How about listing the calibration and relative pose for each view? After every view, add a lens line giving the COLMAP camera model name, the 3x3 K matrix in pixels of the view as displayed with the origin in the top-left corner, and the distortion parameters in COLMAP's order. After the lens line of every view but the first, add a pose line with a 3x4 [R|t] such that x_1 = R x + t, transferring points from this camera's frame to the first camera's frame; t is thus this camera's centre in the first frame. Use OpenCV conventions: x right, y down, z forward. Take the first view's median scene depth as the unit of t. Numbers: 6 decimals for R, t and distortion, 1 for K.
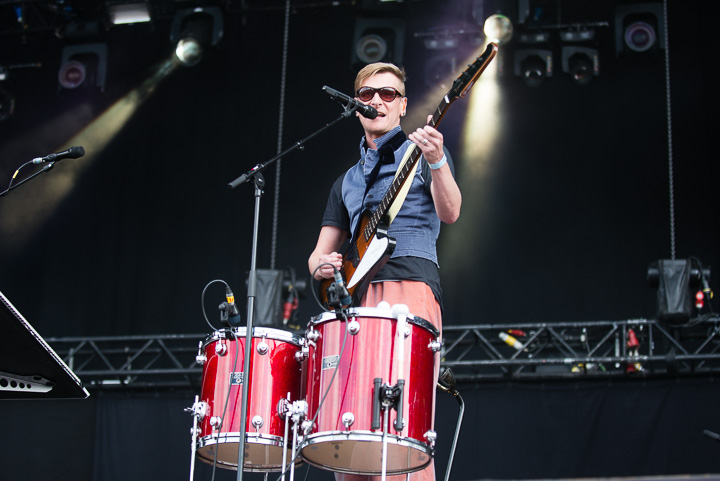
lens RADIAL K [[1900.7, 0, 360.0], [0, 1900.7, 240.5], [0, 0, 1]] dist [-0.152731, -1.710281]
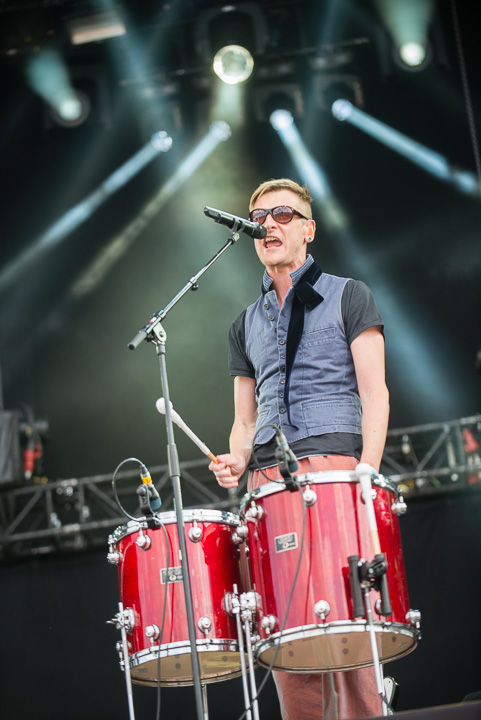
lens RADIAL K [[2473.7, 0, 241.2], [0, 2473.7, 383.0], [0, 0, 1]] dist [1.120739, -29.110717]
pose [[0.987687, -0.122470, 0.097342, -0.124933], [0.120124, 0.992317, 0.029626, -0.037937], [-0.100223, -0.017568, 0.994810, -0.079518]]
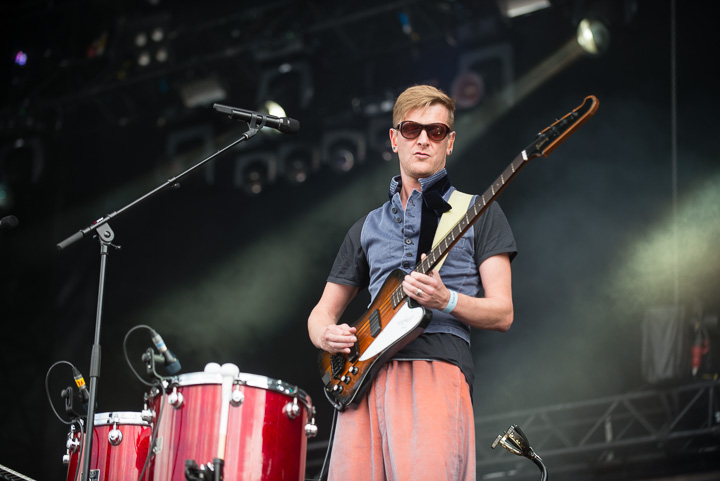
lens RADIAL K [[2473.7, 0, 360.2], [0, 2473.7, 160.7], [0, 0, 1]] dist [1.120739, -29.110717]
pose [[0.941529, -0.155679, -0.298808, 0.381988], [0.140920, 0.987510, -0.070461, 0.028873], [0.306046, 0.024233, 0.951708, -0.000595]]
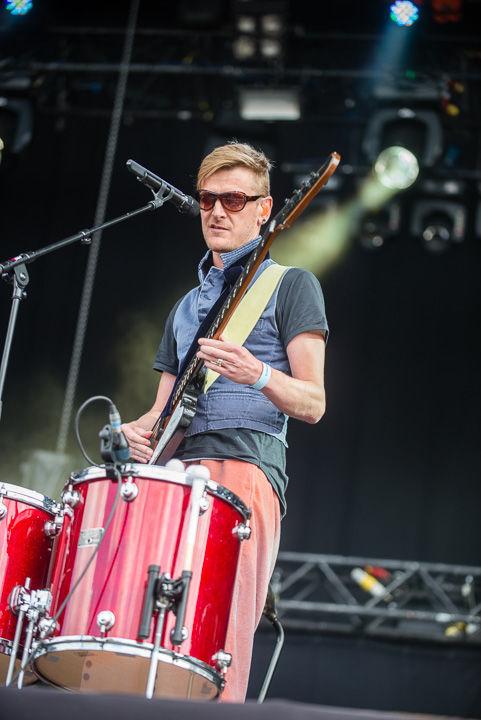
lens RADIAL K [[2473.7, 0, 241.2], [0, 2473.7, 383.0], [0, 0, 1]] dist [1.120739, -29.110717]
pose [[0.994595, 0.102655, 0.015588, 0.018270], [-0.102129, 0.994273, -0.031490, 0.028539], [-0.018731, 0.029727, 0.999383, 0.073588]]
